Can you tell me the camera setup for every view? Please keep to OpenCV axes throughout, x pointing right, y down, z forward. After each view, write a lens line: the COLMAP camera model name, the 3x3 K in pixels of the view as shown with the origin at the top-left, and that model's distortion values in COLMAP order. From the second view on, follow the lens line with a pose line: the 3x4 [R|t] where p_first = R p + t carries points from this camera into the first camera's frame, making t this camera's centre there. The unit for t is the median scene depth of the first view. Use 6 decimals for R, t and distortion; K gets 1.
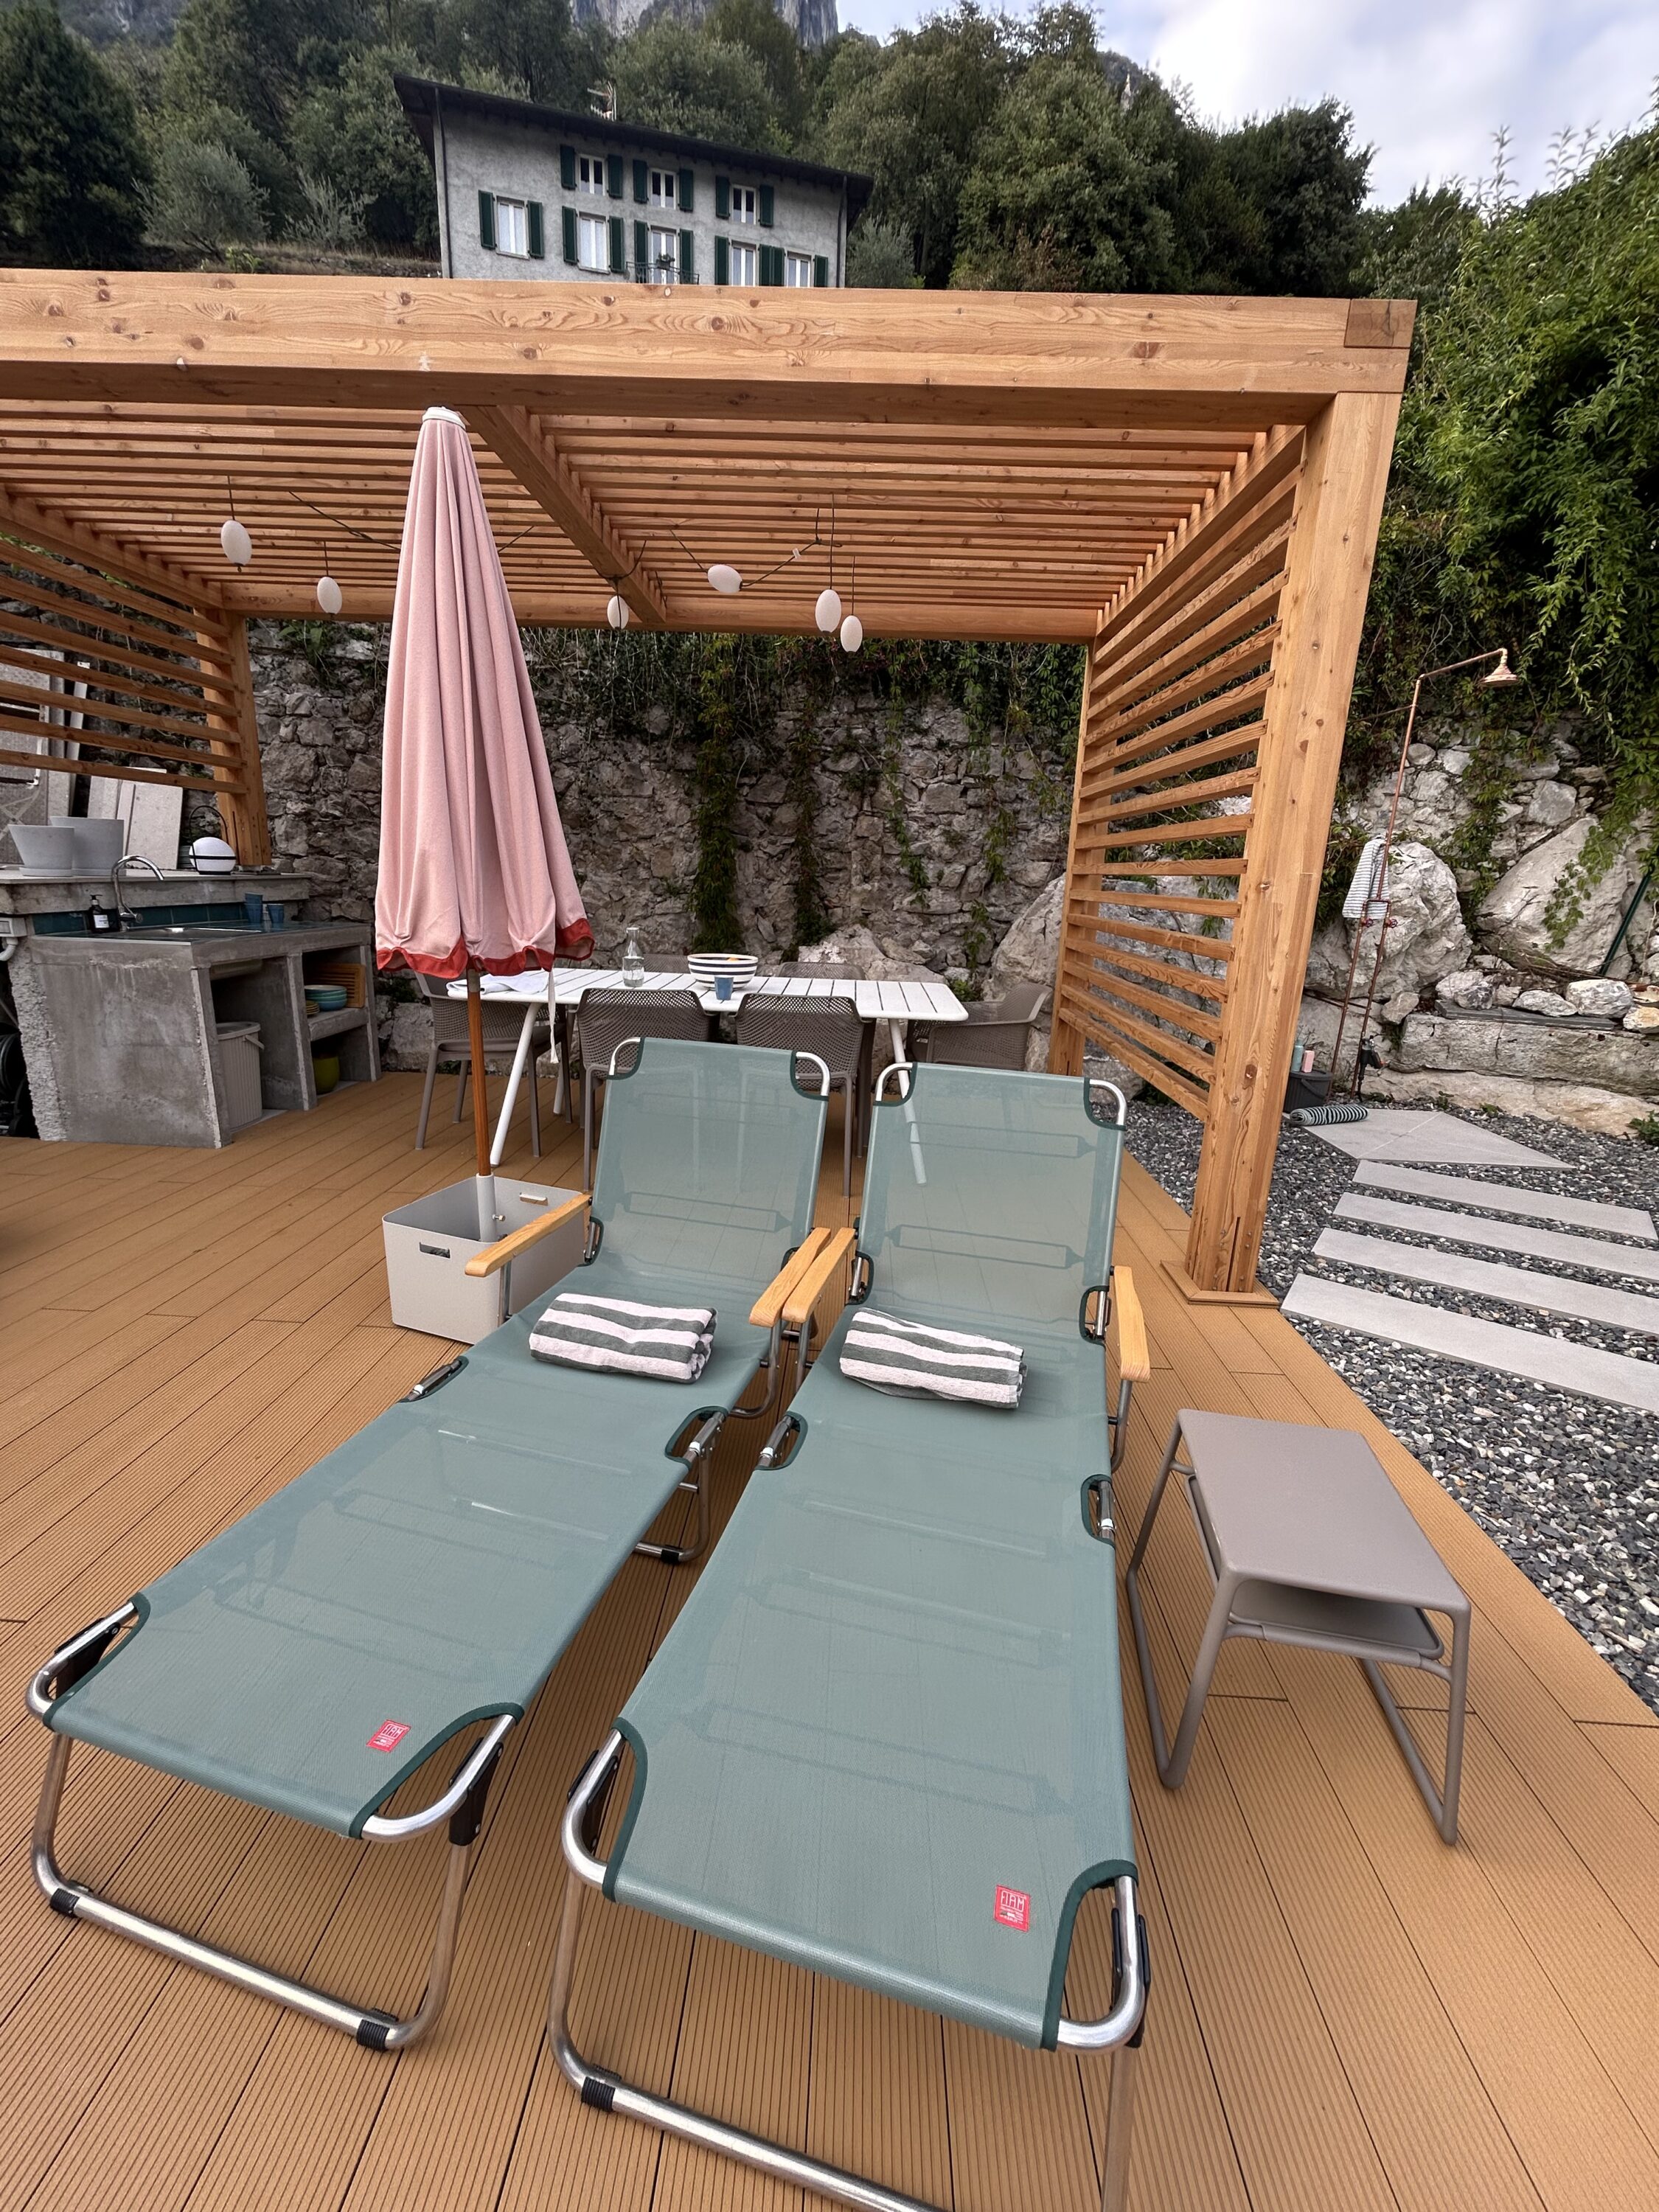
lens RADIAL K [[900.9, 0, 829.5], [0, 900.9, 1106.0], [0, 0, 1]] dist [0.001590, 0.000427]
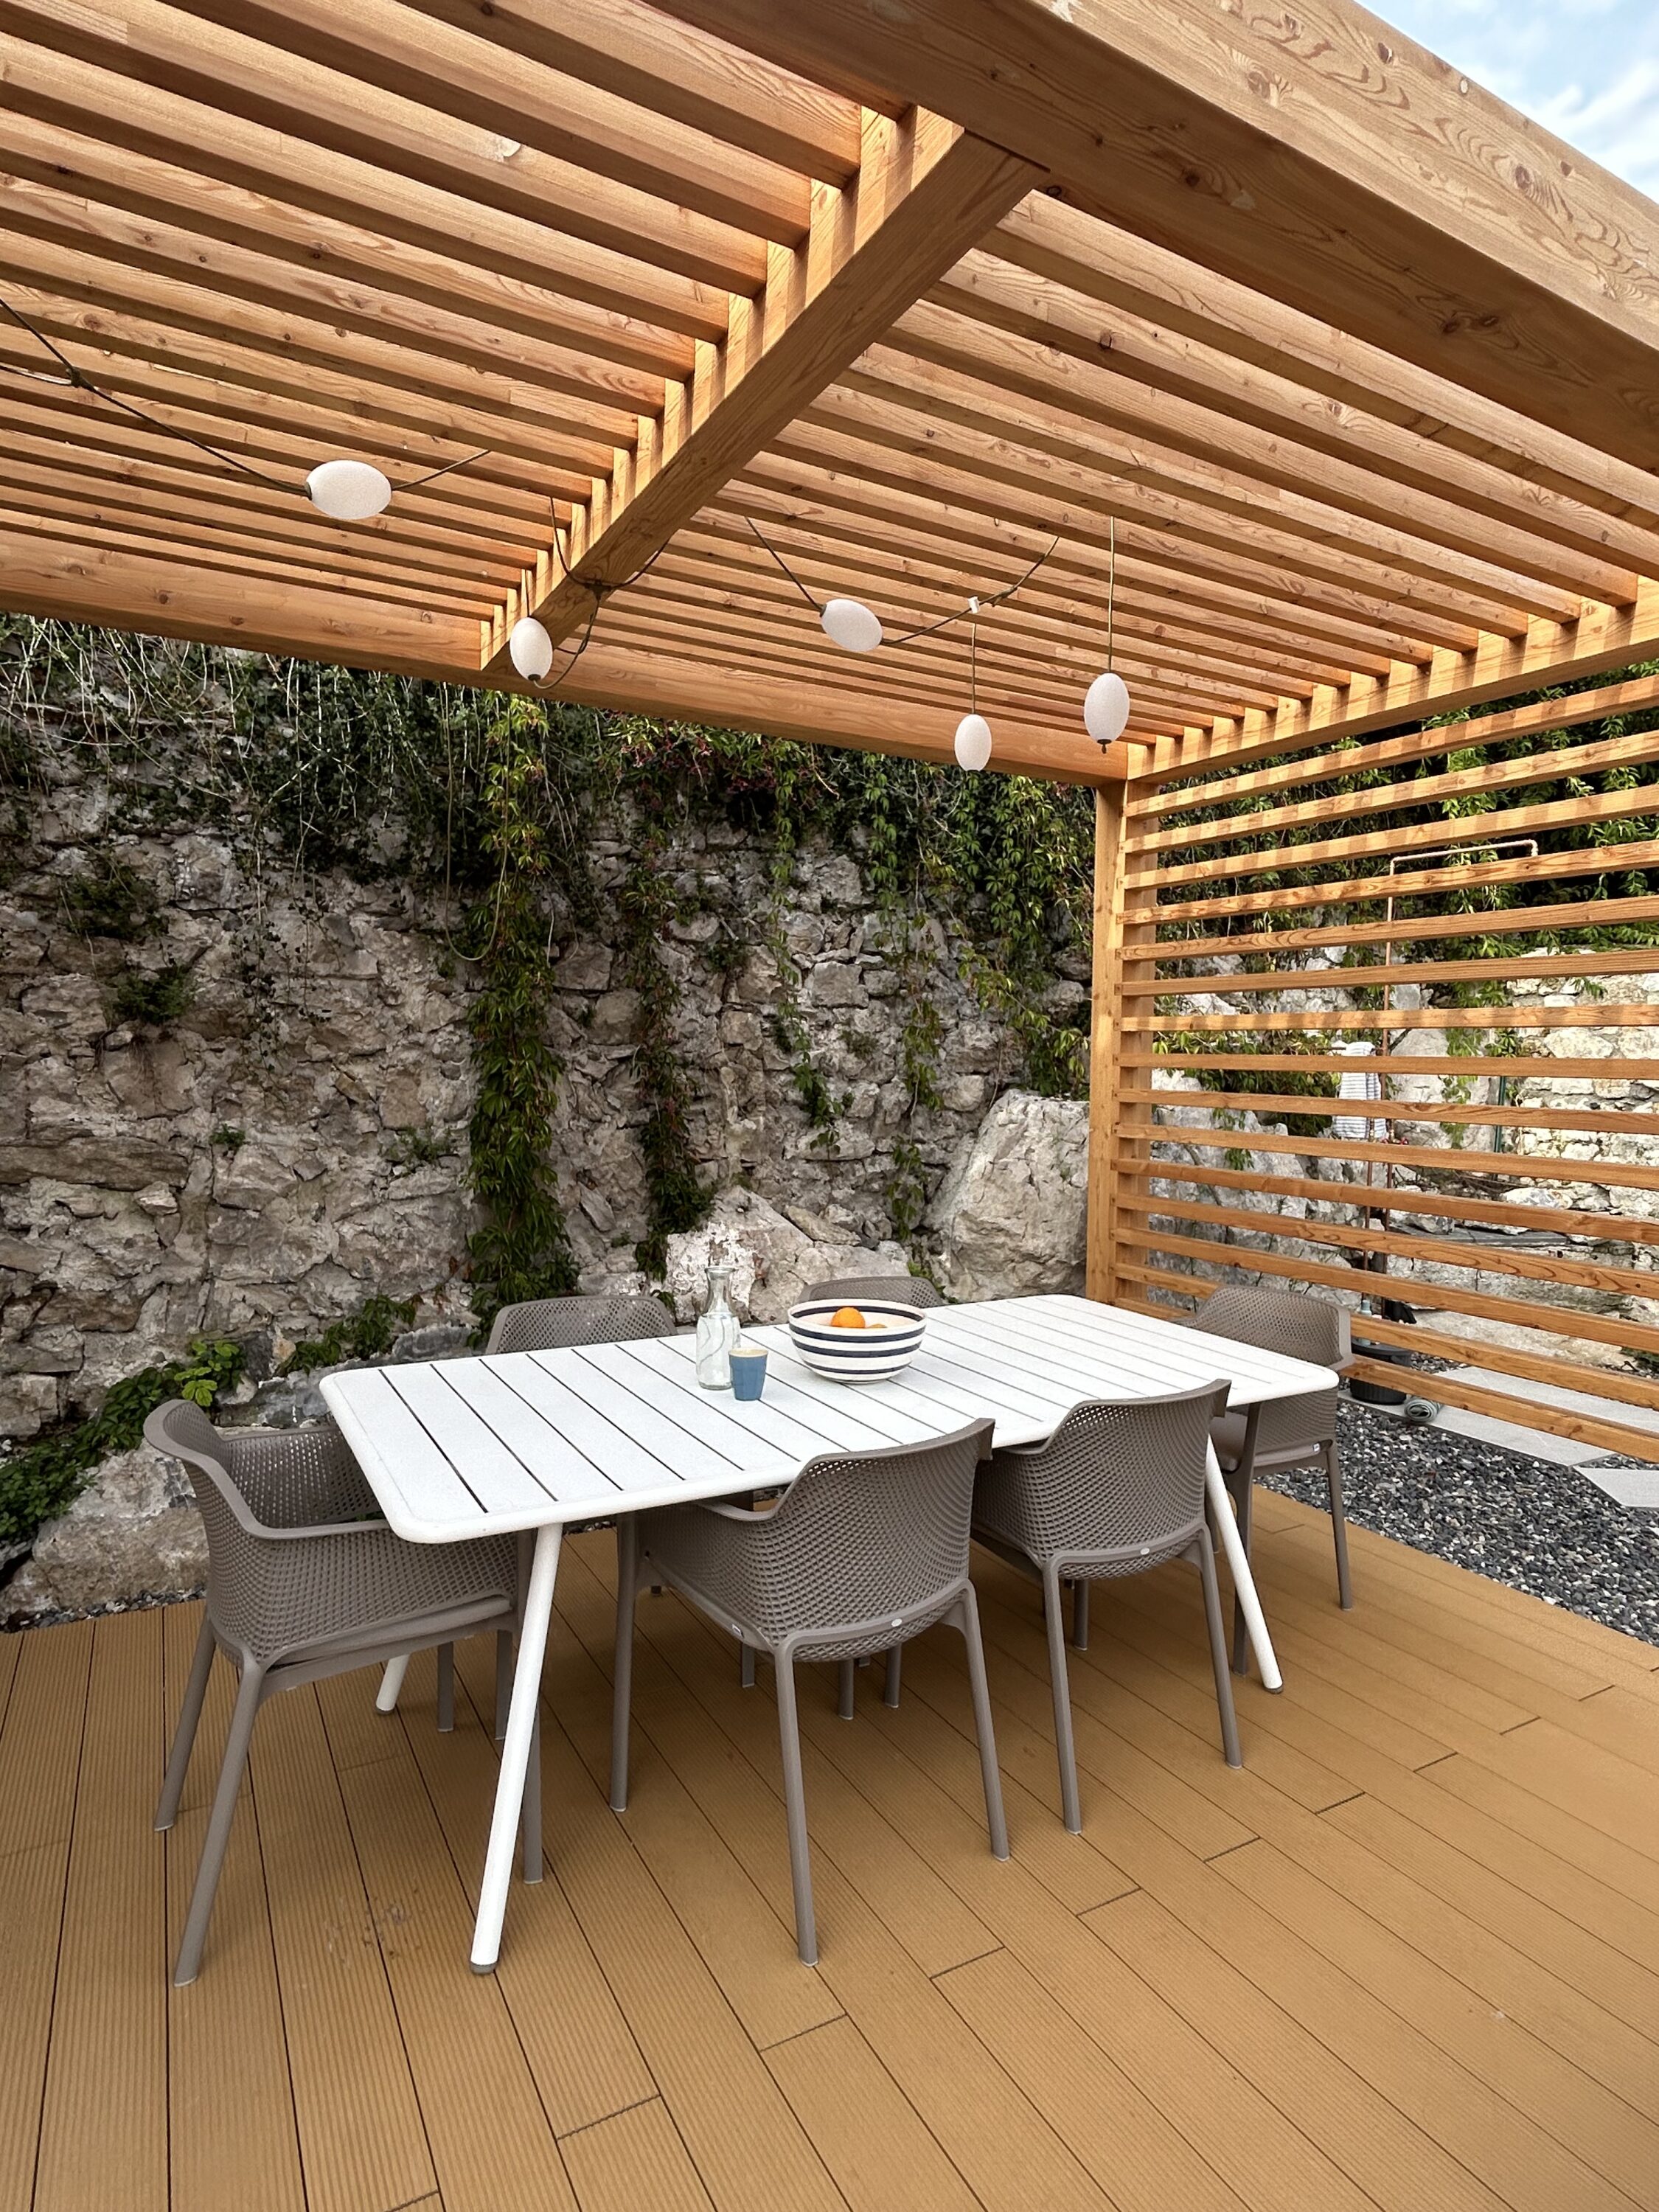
lens RADIAL K [[1204.9, 0, 829.5], [0, 1204.9, 1106.0], [0, 0, 1]] dist [0.001691, 0.000301]
pose [[0.854228, -0.043756, 0.518054, -0.333313], [0.143501, 0.977587, -0.154052, -0.125277], [-0.499702, 0.205937, 0.841361, 0.297260]]
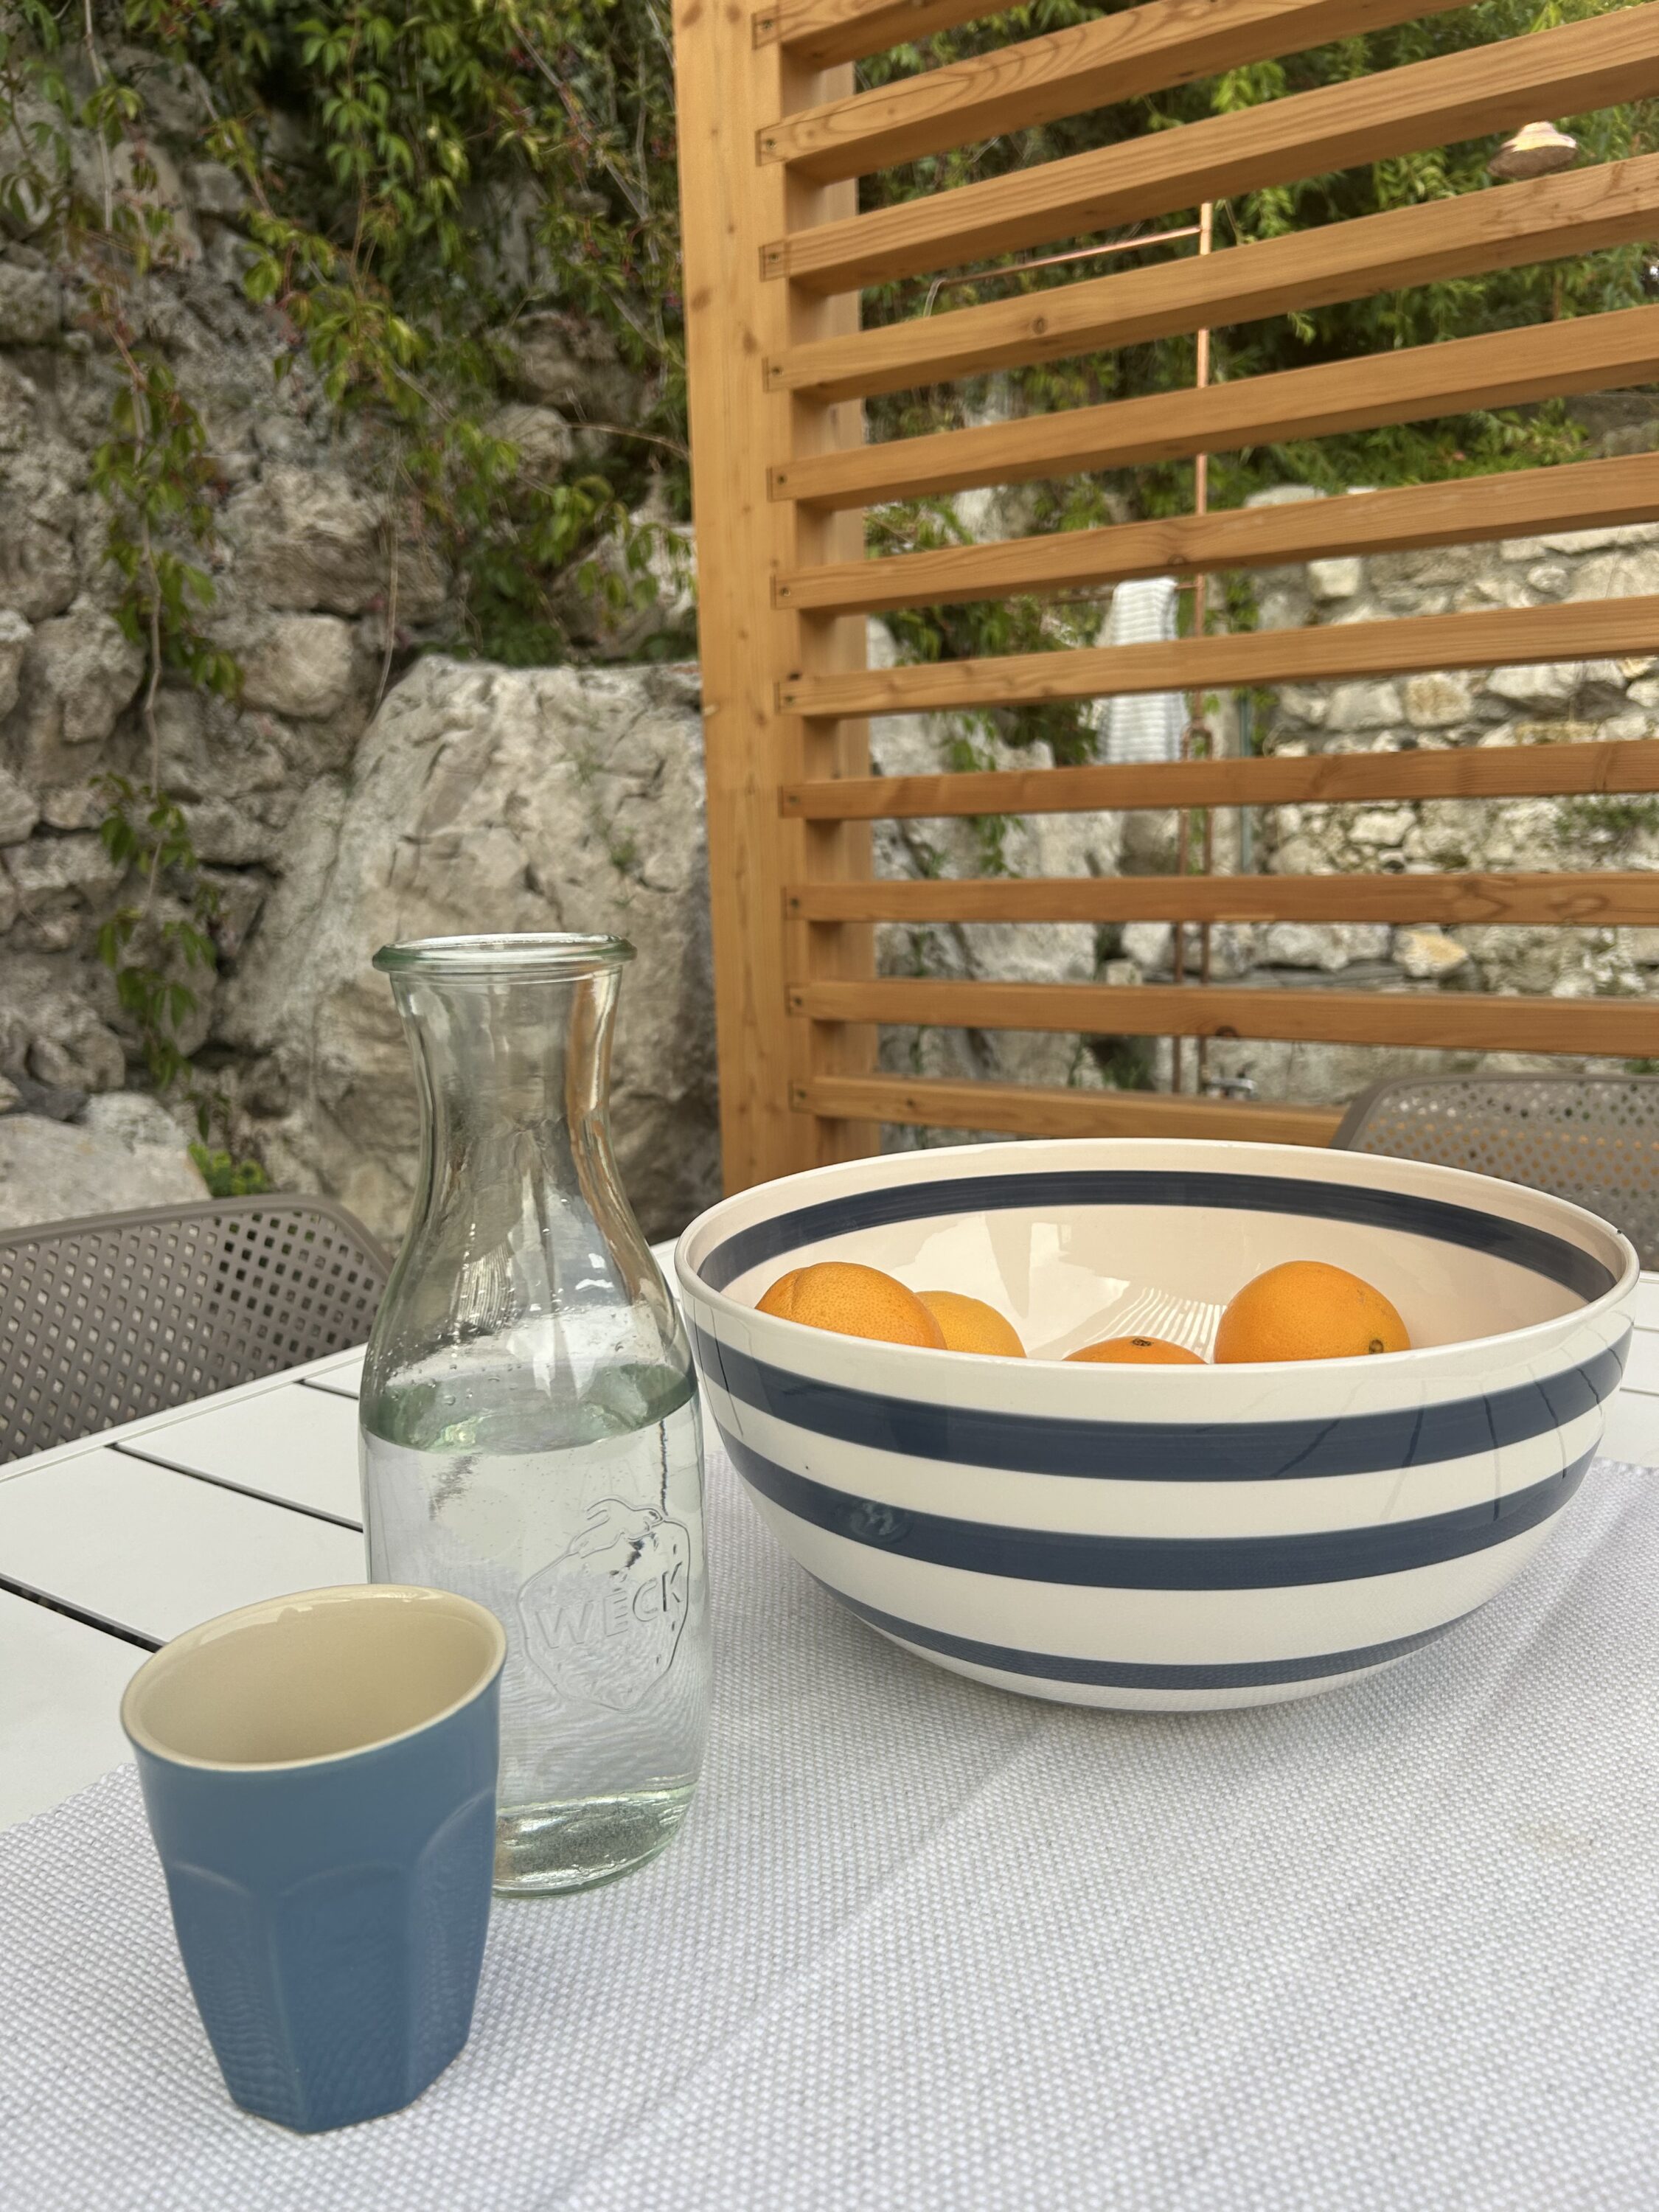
lens RADIAL K [[1691.1, 0, 829.5], [0, 1691.1, 1106.0], [0, 0, 1]] dist [0.028187, -0.003122]
pose [[0.533297, -0.182829, 0.825934, -0.096901], [0.252217, 0.966323, 0.051052, -0.132604], [-0.807453, 0.181089, 0.561450, 0.661245]]
